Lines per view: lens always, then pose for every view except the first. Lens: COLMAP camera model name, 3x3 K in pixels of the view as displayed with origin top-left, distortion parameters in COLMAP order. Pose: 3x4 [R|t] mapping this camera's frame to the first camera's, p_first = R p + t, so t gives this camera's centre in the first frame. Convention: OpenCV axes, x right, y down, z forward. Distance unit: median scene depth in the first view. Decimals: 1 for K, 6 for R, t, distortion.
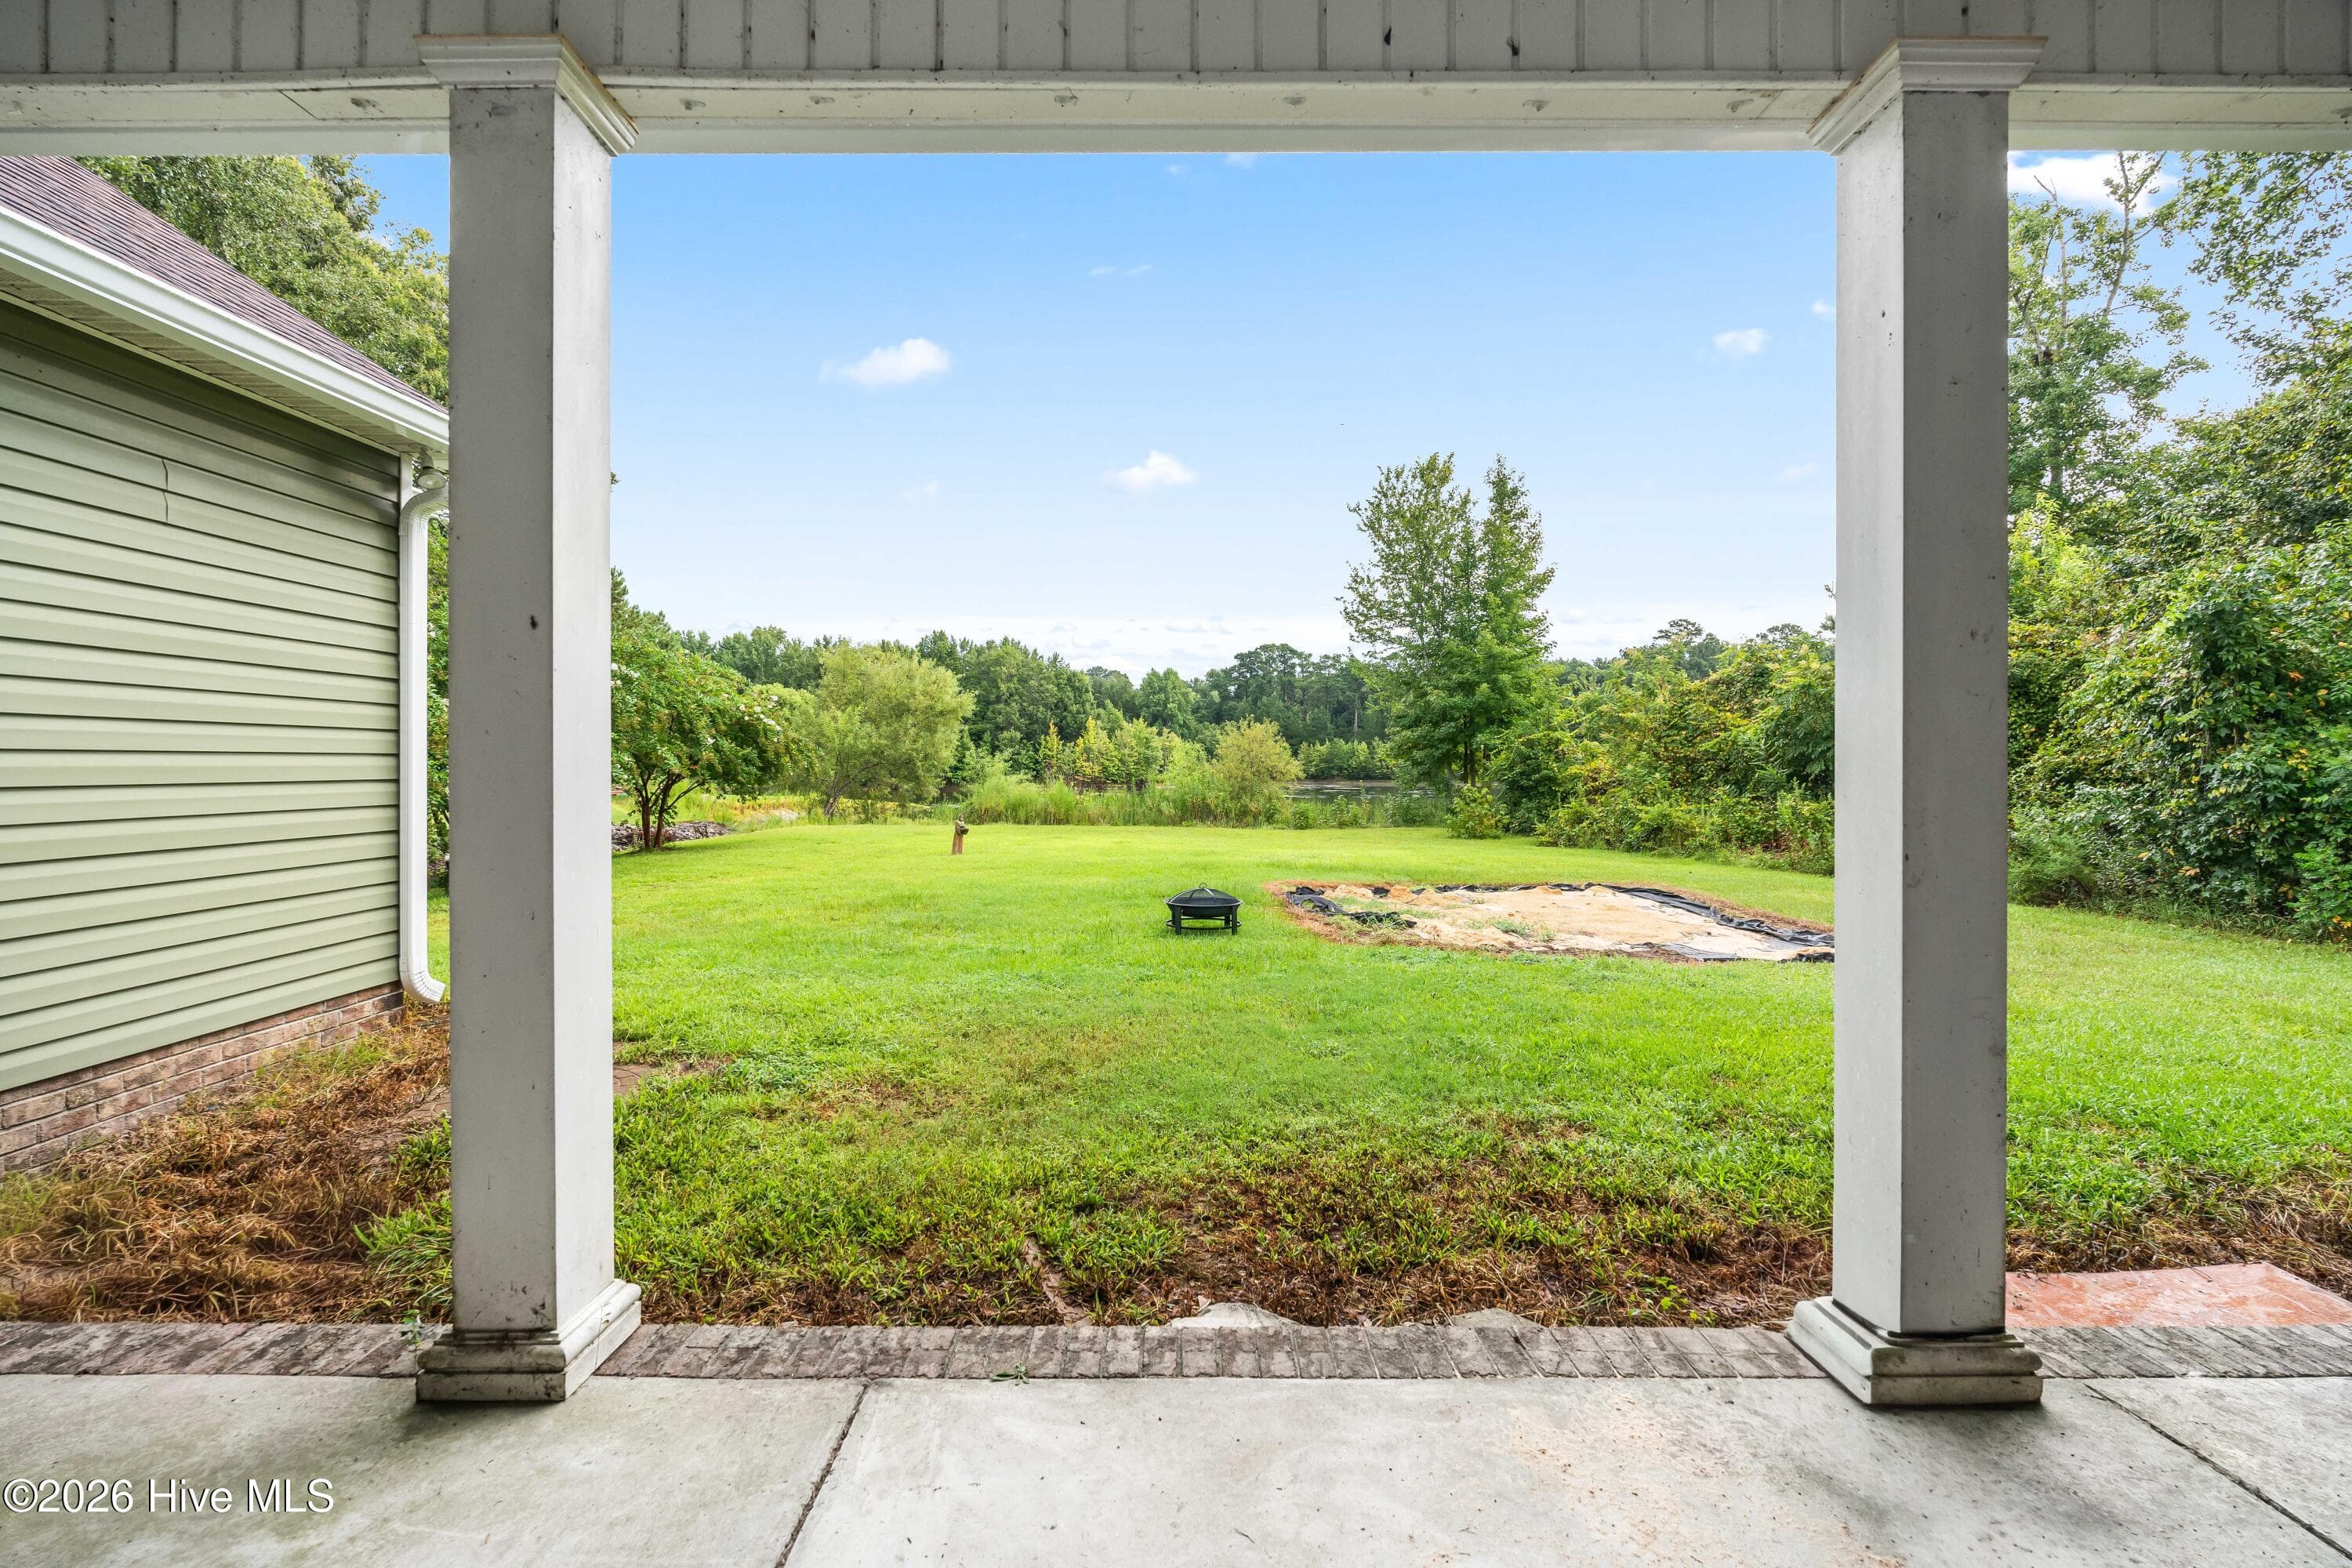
lens RADIAL K [[1027.7, 0, 1166.4], [0, 1027.7, 780.4], [0, 0, 1]] dist [-0.001038, 0.000278]
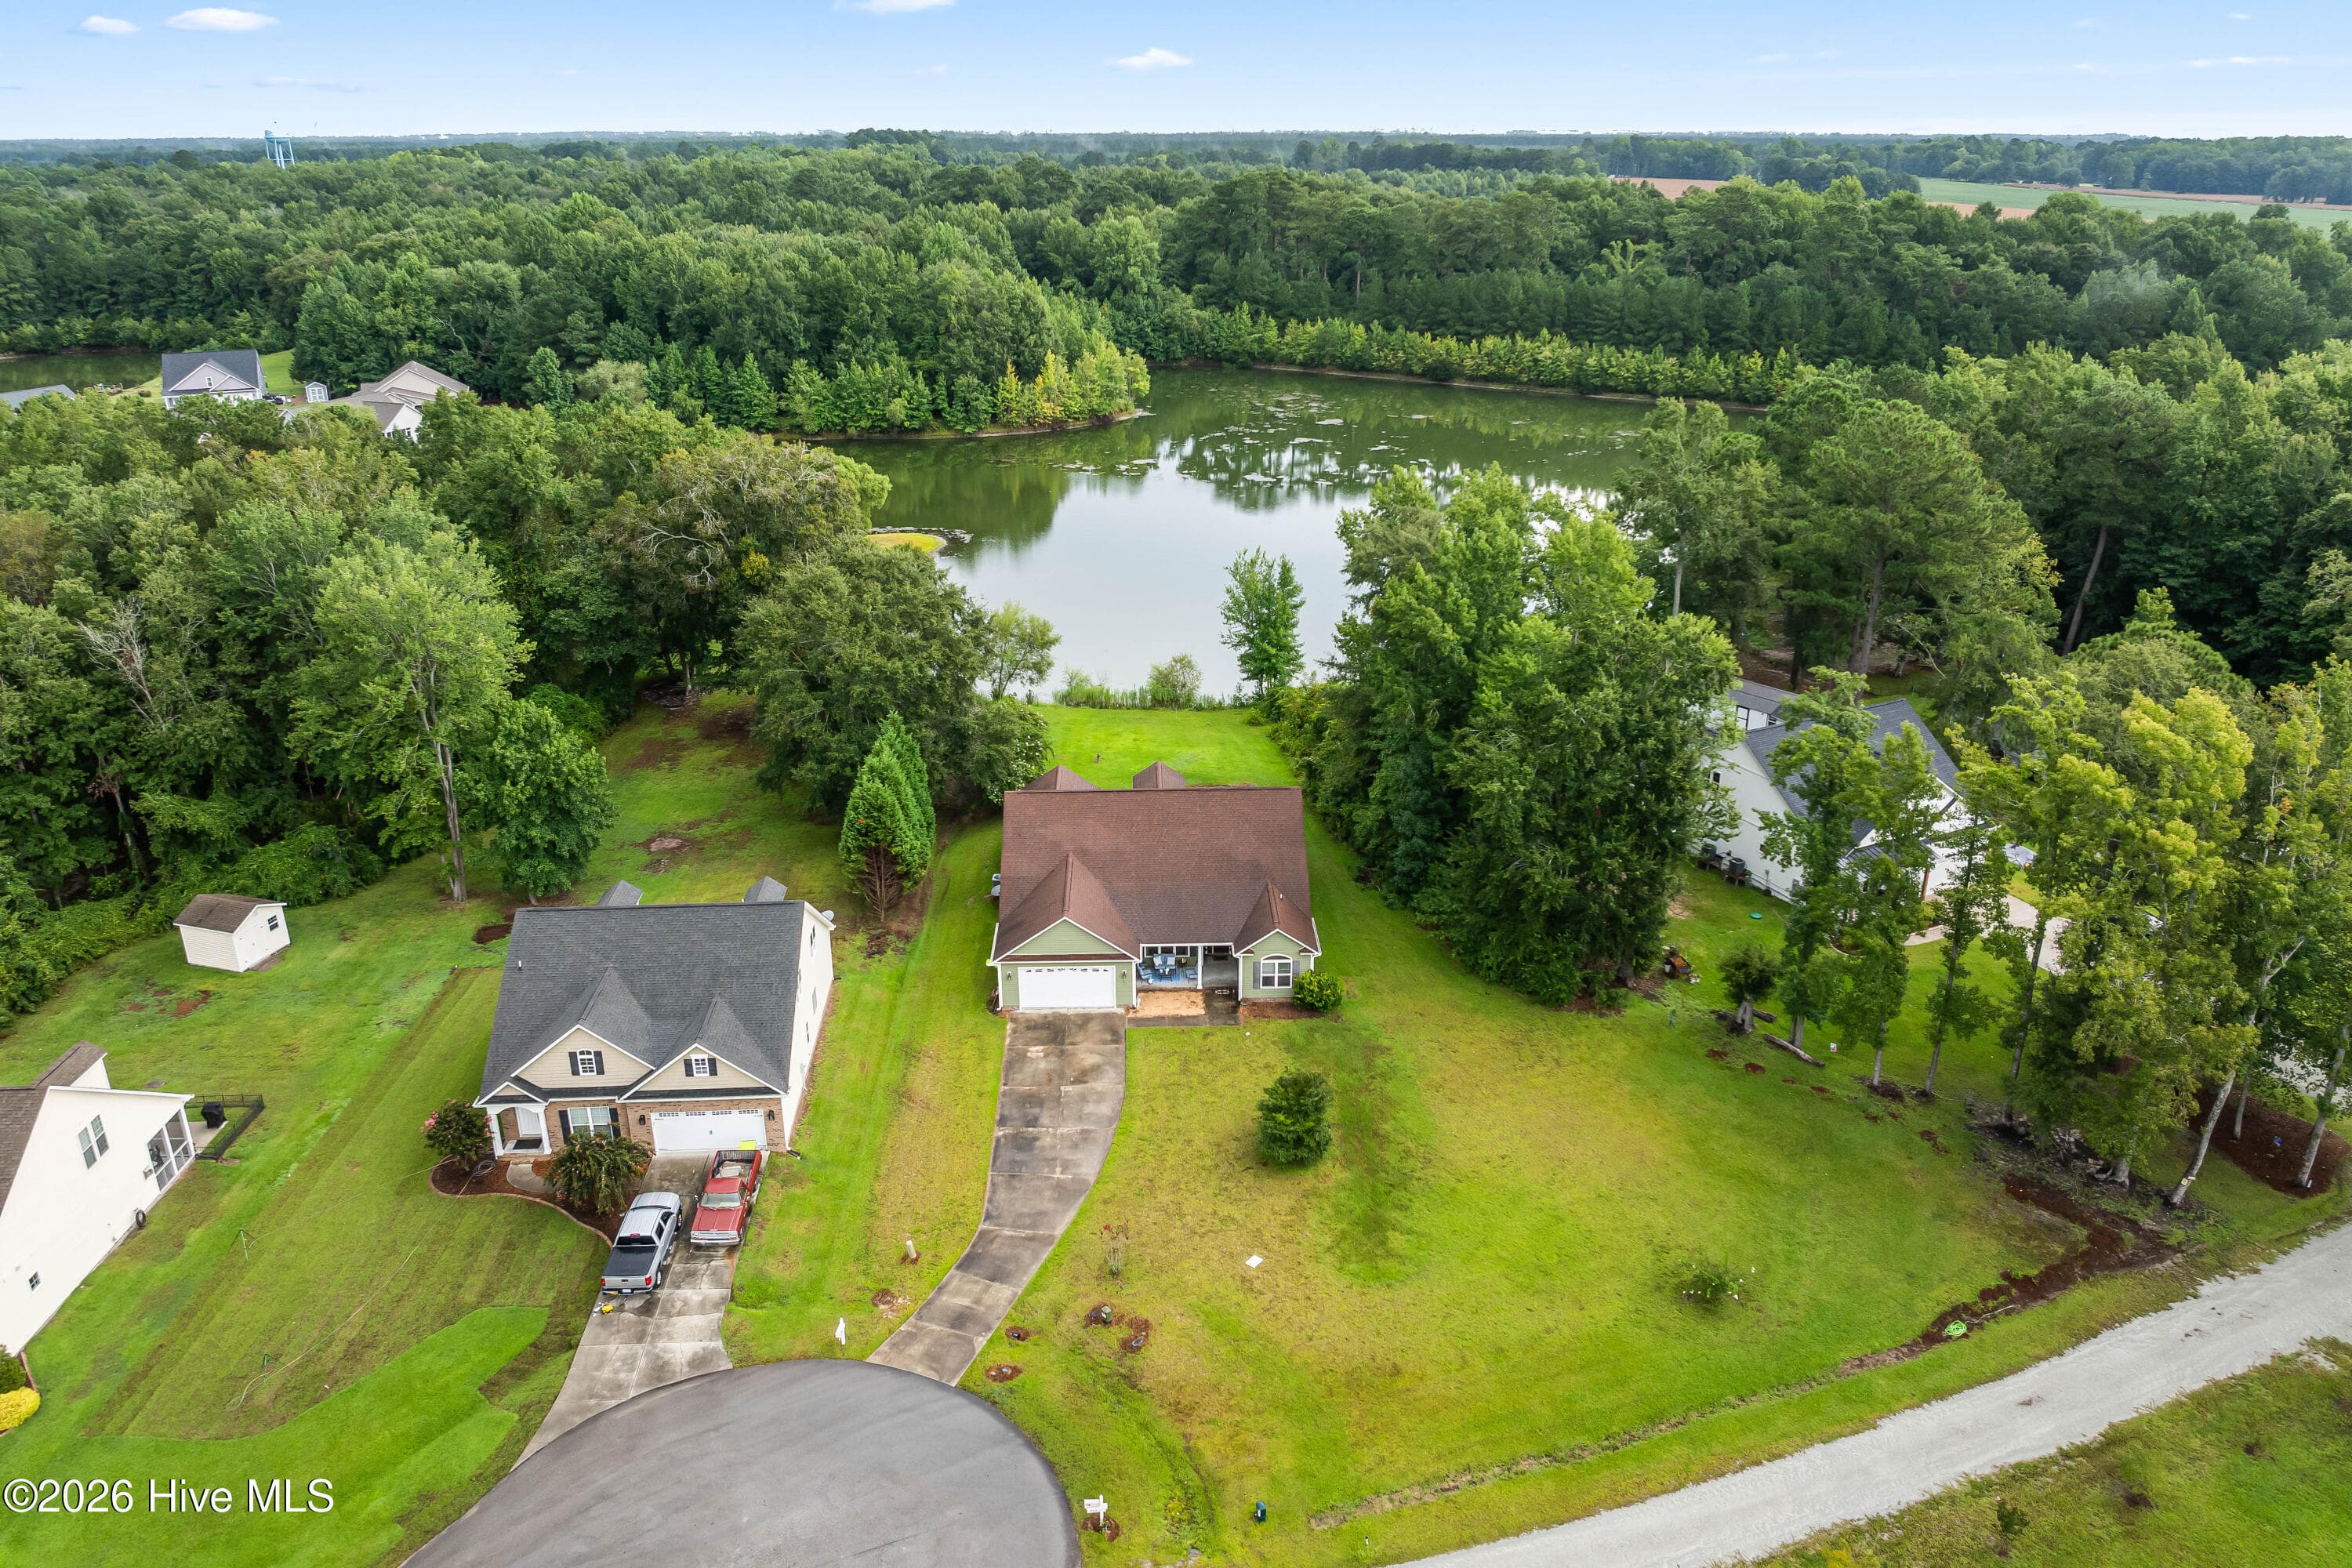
lens RADIAL K [[1655.9, 0, 1190.1], [0, 1655.9, 779.3], [0, 0, 1]] dist [-0.035298, -0.004296]
pose [[0.999095, -0.017037, 0.038976, -0.011634], [0.002129, 0.935161, 0.354216, -0.233566], [-0.042484, -0.353812, 0.934351, -0.551397]]
